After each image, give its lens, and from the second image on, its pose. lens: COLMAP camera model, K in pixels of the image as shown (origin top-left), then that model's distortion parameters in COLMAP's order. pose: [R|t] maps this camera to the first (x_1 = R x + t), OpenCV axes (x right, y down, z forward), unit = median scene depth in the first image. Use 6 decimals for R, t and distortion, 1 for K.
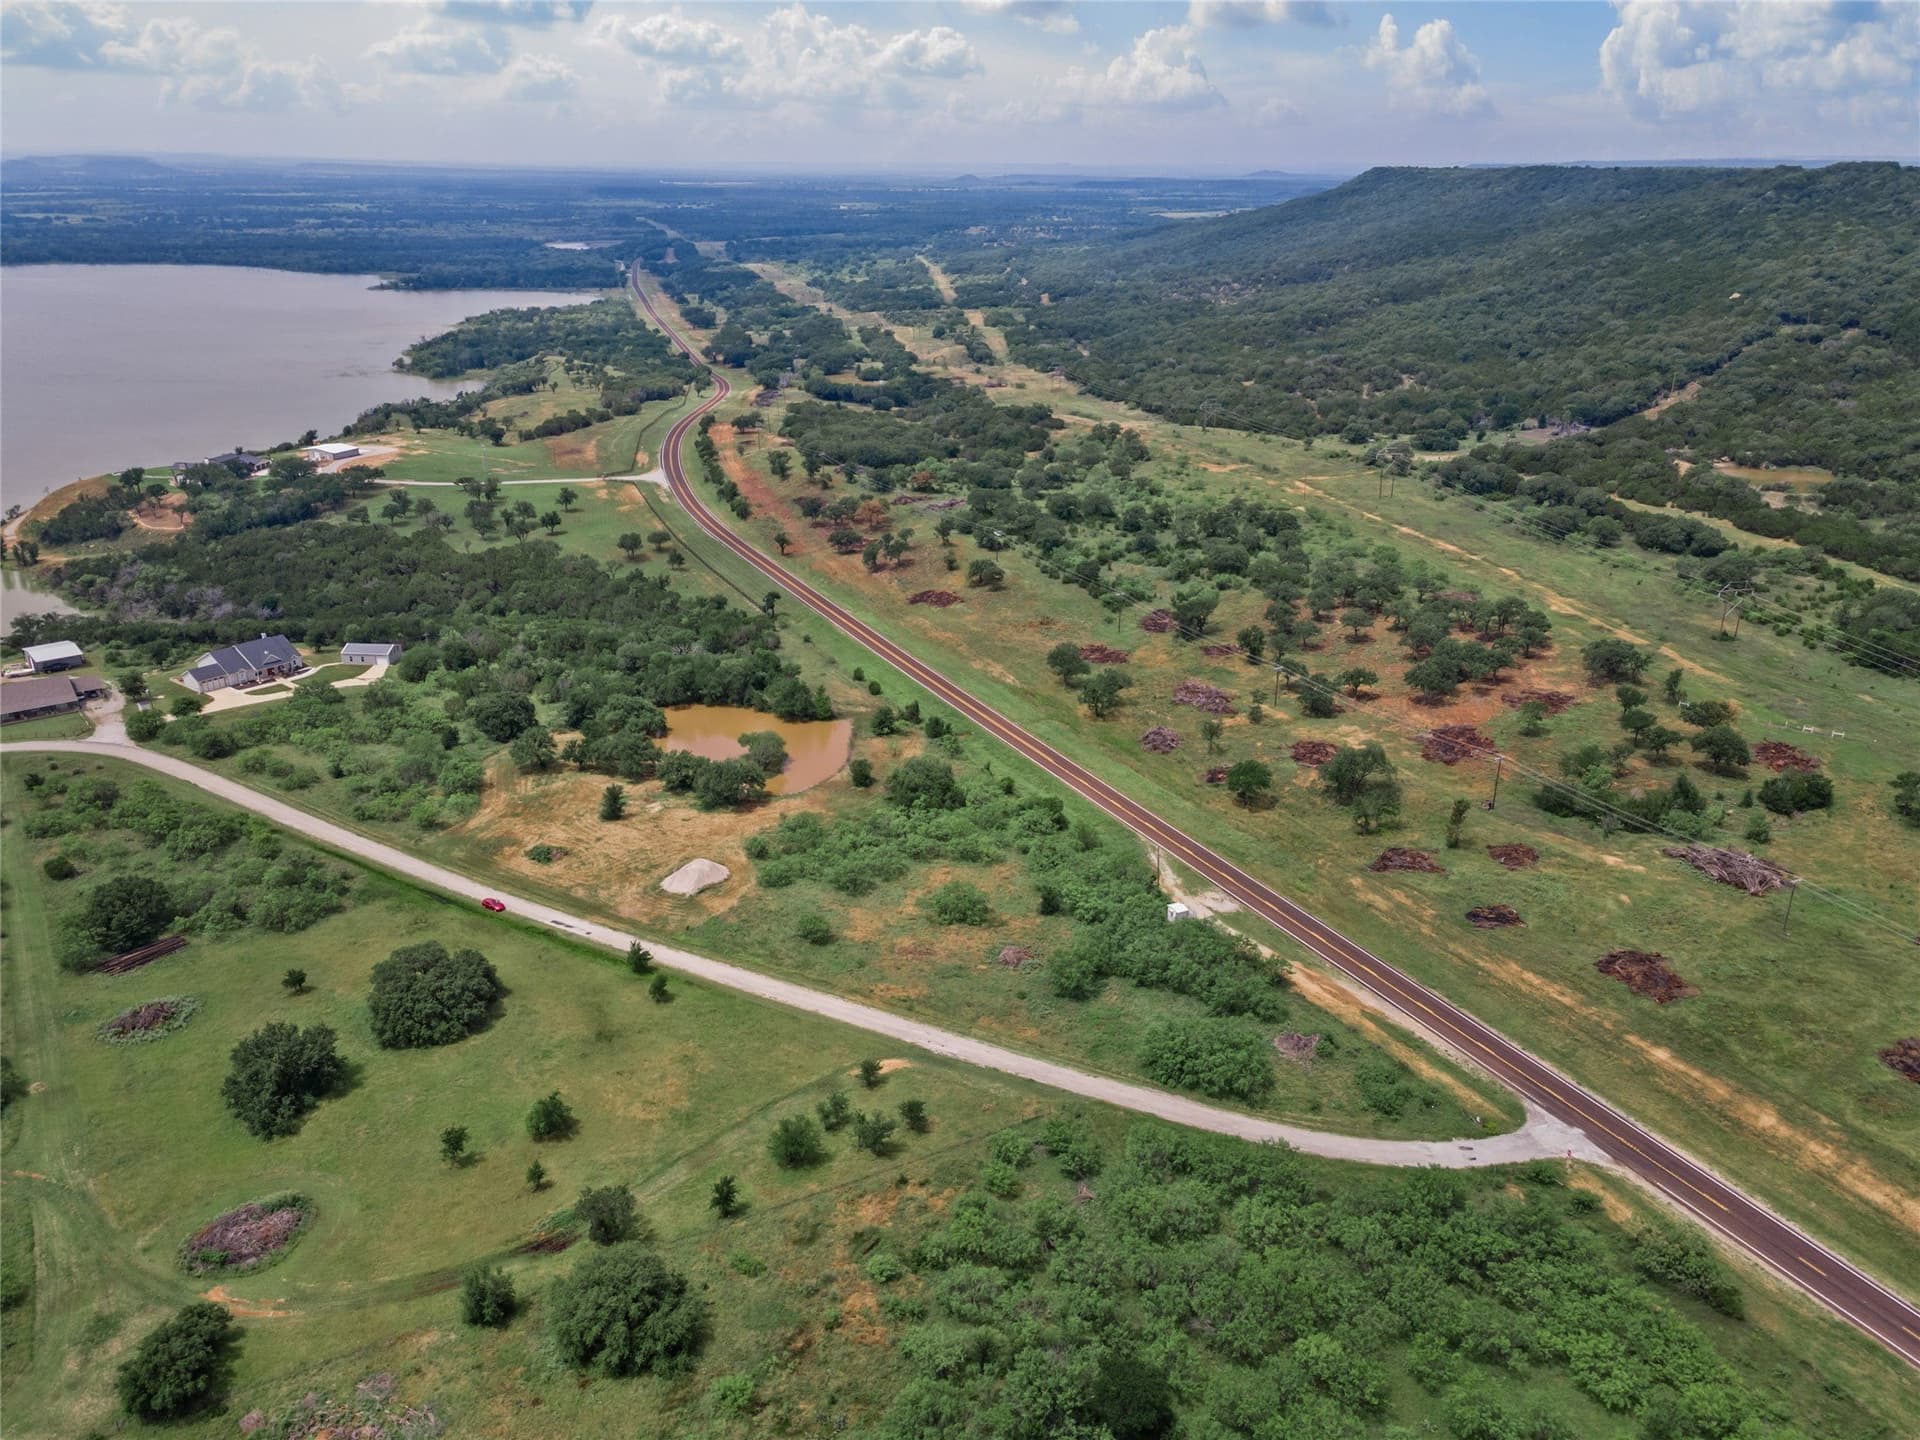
lens RADIAL K [[1421.6, 0, 963.6], [0, 1421.6, 712.1], [0, 0, 1]] dist [0.000350, 0.083759]
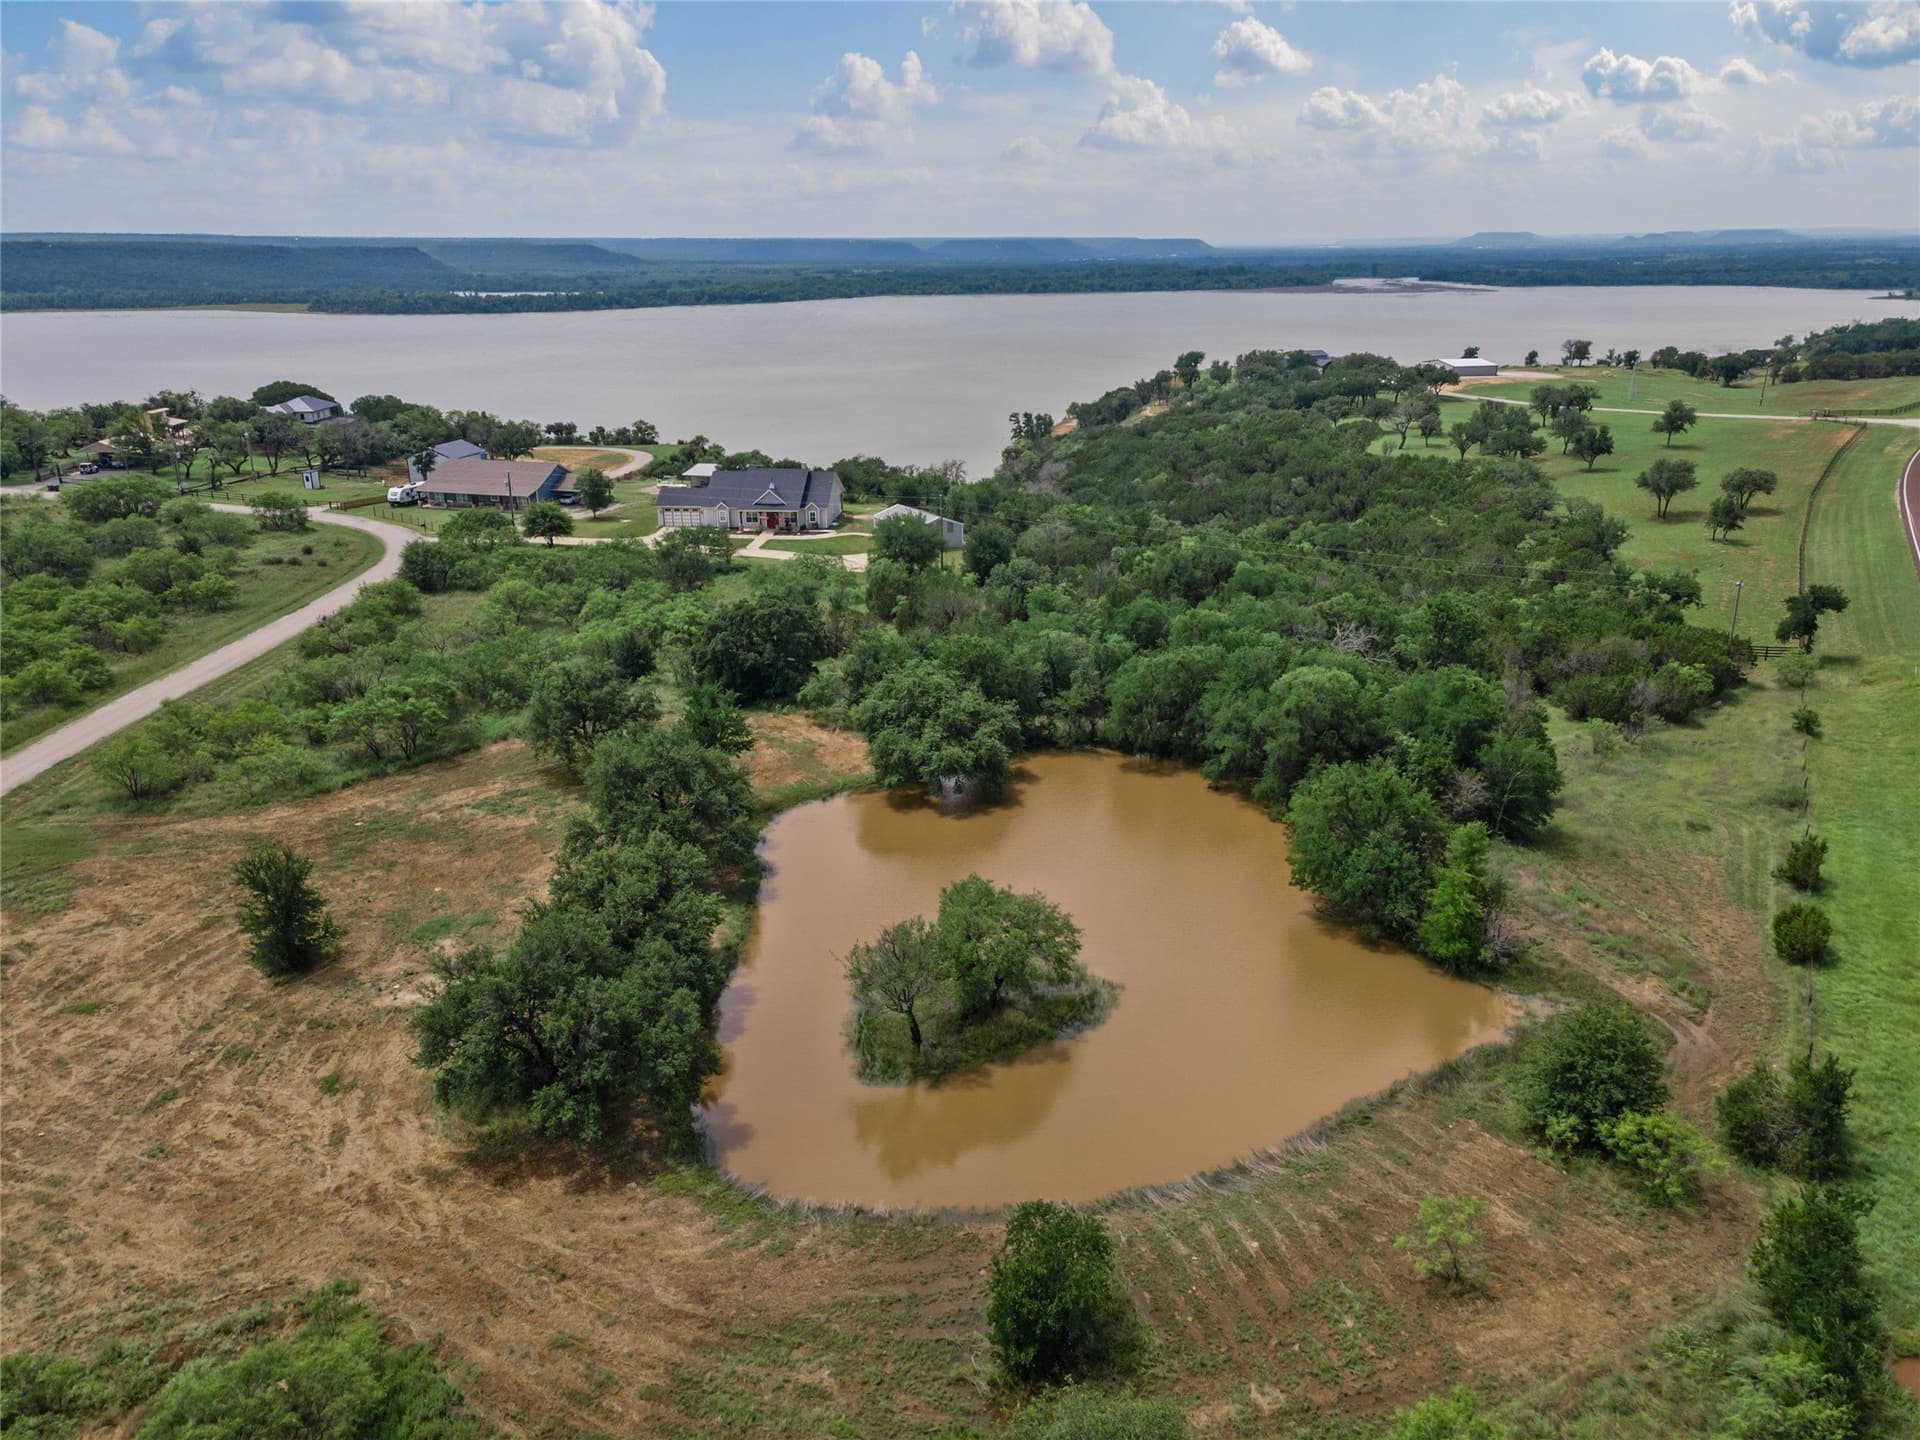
lens RADIAL K [[1421.6, 0, 963.6], [0, 1421.6, 712.1], [0, 0, 1]] dist [0.000350, 0.083759]
pose [[0.550434, 0.251863, -0.795982, 0.068727], [-0.290690, 0.951569, 0.100076, -0.059558], [0.782637, 0.176299, 0.596991, 1.250279]]
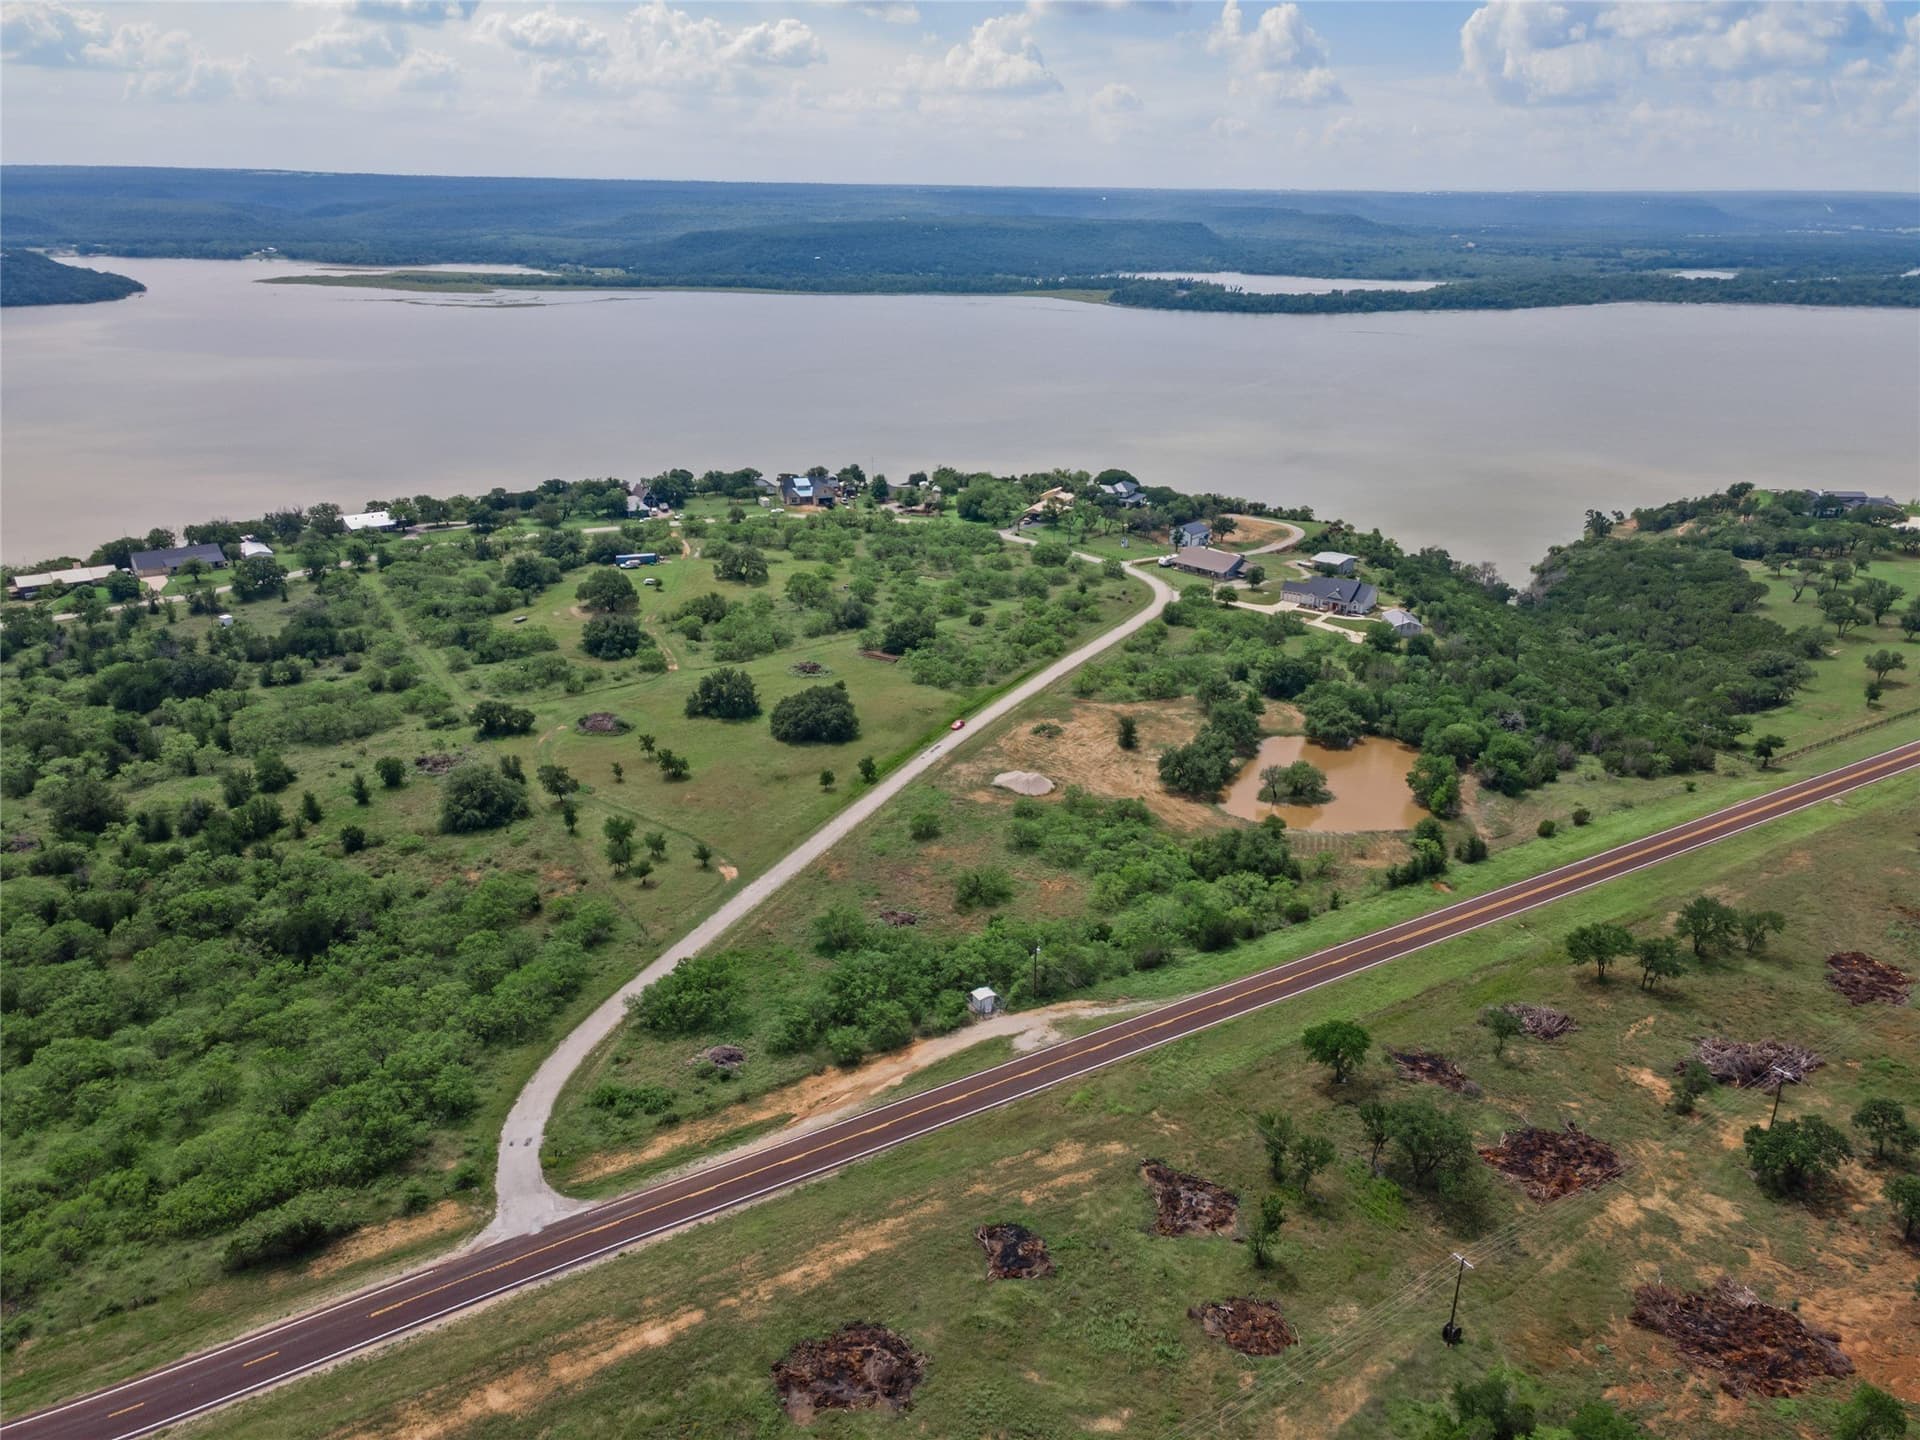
lens RADIAL K [[1404.9, 0, 967.9], [0, 1404.9, 719.3], [0, 0, 1]] dist [0.009466, 0.061945]
pose [[0.079508, 0.352443, -0.932450, 1.047751], [-0.373686, 0.877736, 0.299899, -0.312086], [0.924142, 0.324599, 0.201490, 0.883845]]
